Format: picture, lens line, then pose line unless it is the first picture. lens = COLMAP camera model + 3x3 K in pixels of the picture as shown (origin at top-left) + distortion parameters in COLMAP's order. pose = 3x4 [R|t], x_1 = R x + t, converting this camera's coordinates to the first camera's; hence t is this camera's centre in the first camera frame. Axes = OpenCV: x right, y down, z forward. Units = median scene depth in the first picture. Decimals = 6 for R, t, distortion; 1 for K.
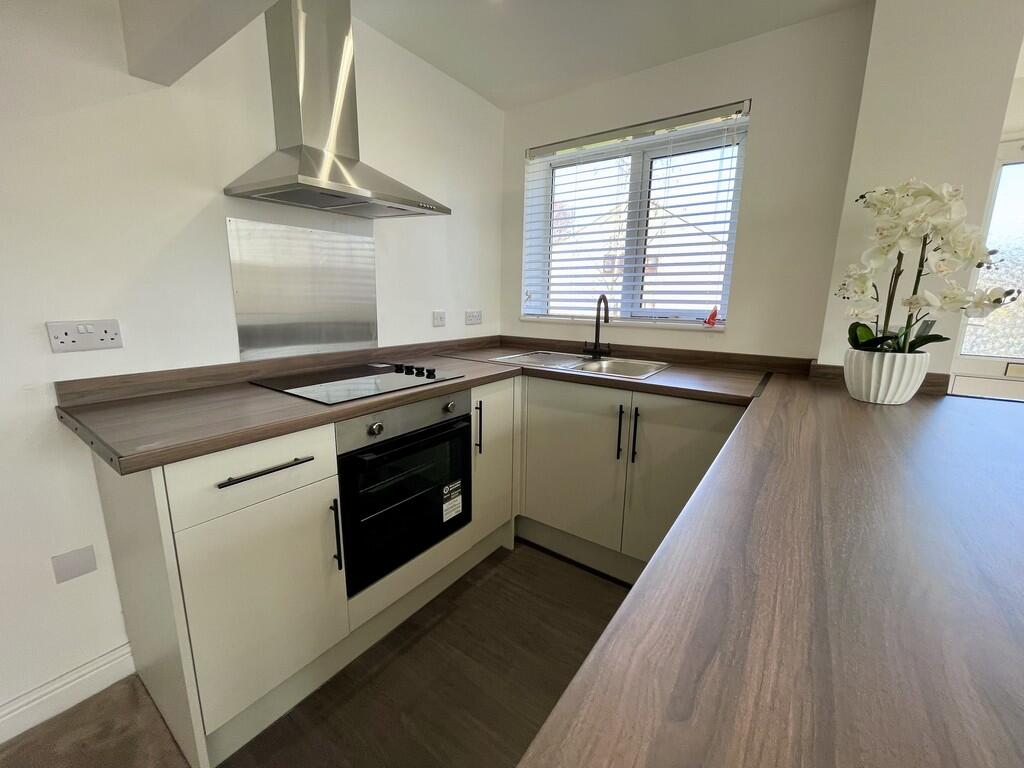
lens RADIAL K [[417.4, 0, 510.2], [0, 417.4, 381.6], [0, 0, 1]] dist [-0.000071, 0.000206]
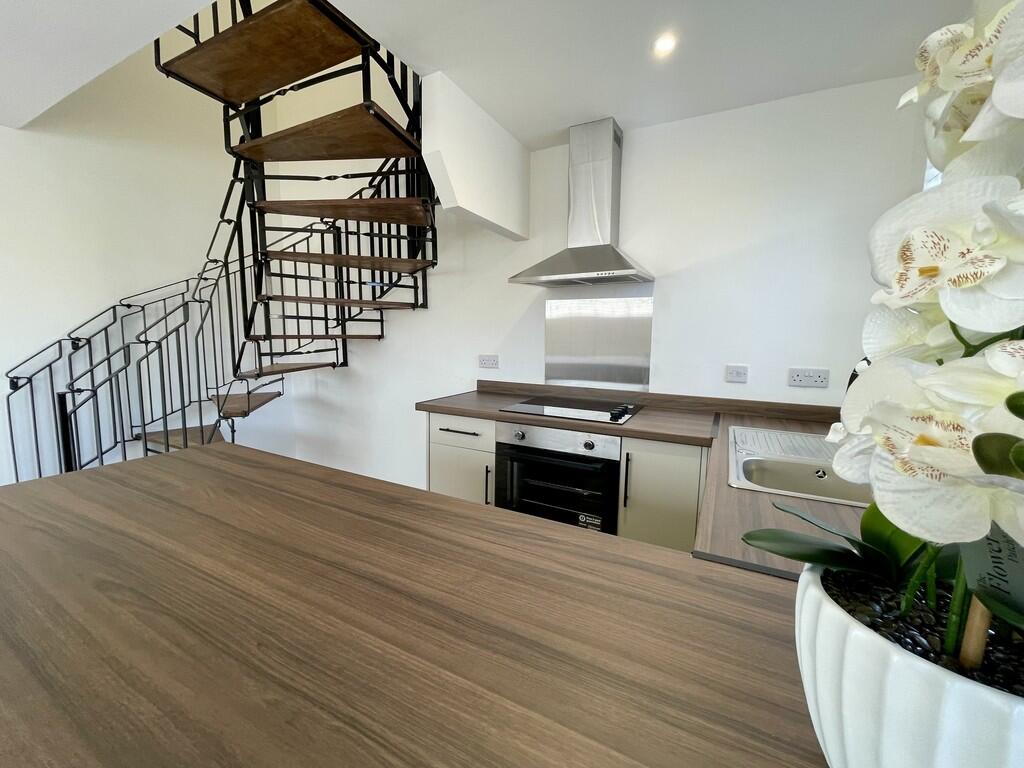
lens RADIAL K [[417.4, 0, 510.2], [0, 417.4, 381.6], [0, 0, 1]] dist [-0.000071, 0.000206]
pose [[0.130579, 0.093356, -0.987033, 1.211136], [-0.213579, 0.974831, 0.063947, -0.170295], [0.968160, 0.202459, 0.147231, 0.794140]]
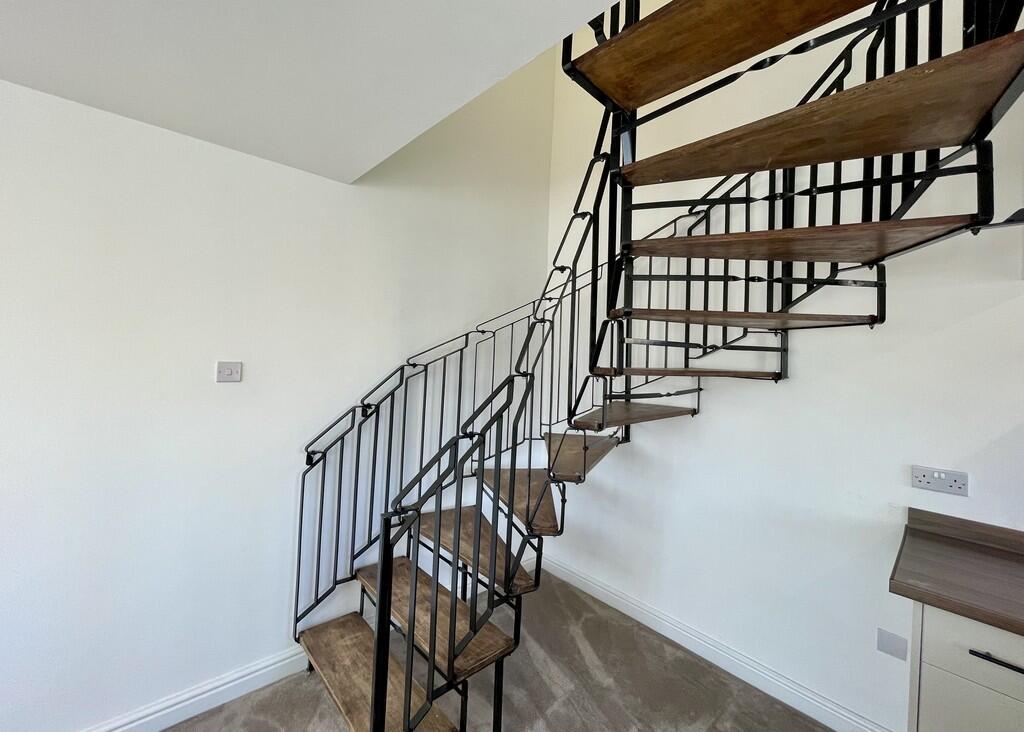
lens RADIAL K [[404.7, 0, 509.6], [0, 404.7, 344.0], [0, 0, 1]] dist [-0.000587, 0.000107]
pose [[-0.191636, -0.052587, -0.980056, 0.499726], [-0.245183, 0.969468, -0.004077, -0.186257], [0.950348, 0.239512, -0.198678, -0.129501]]
